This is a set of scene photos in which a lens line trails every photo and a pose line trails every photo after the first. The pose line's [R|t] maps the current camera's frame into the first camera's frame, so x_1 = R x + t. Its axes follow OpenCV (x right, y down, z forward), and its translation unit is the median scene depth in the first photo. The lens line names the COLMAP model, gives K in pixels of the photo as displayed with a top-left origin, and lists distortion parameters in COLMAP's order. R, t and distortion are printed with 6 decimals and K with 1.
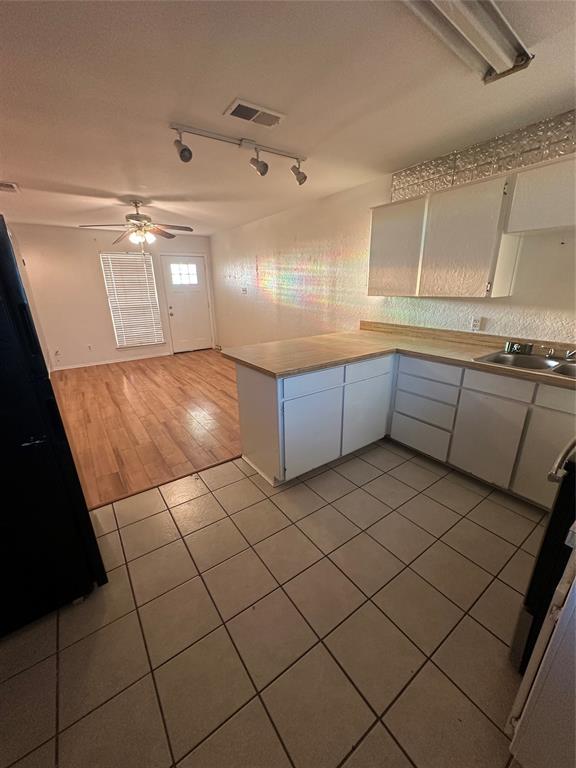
lens RADIAL K [[306.8, 0, 288.0], [0, 306.8, 384.0], [0, 0, 1]] dist [-0.001182, -0.000104]
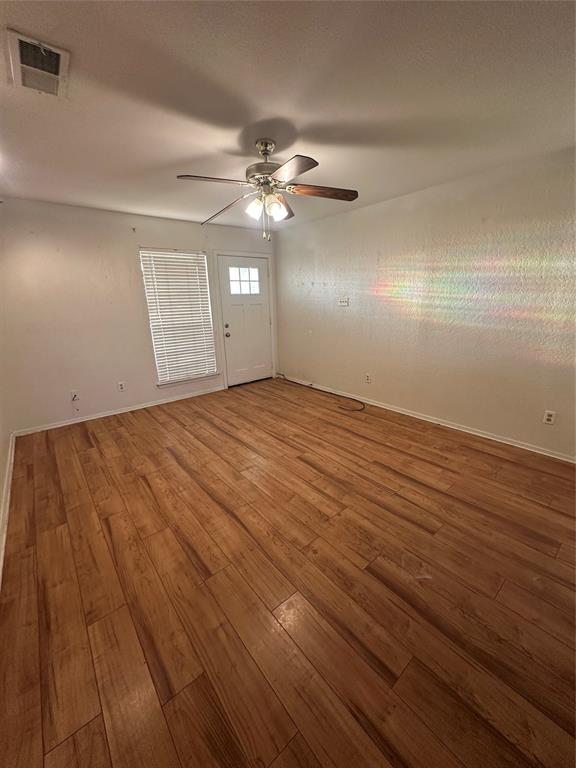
lens RADIAL K [[306.8, 0, 288.0], [0, 306.8, 384.0], [0, 0, 1]] dist [-0.001182, -0.000104]
pose [[0.997602, -0.025320, 0.064415, -0.396699], [0.027689, 0.998963, -0.036147, -0.109897], [-0.063433, 0.037844, 0.997268, 0.364978]]
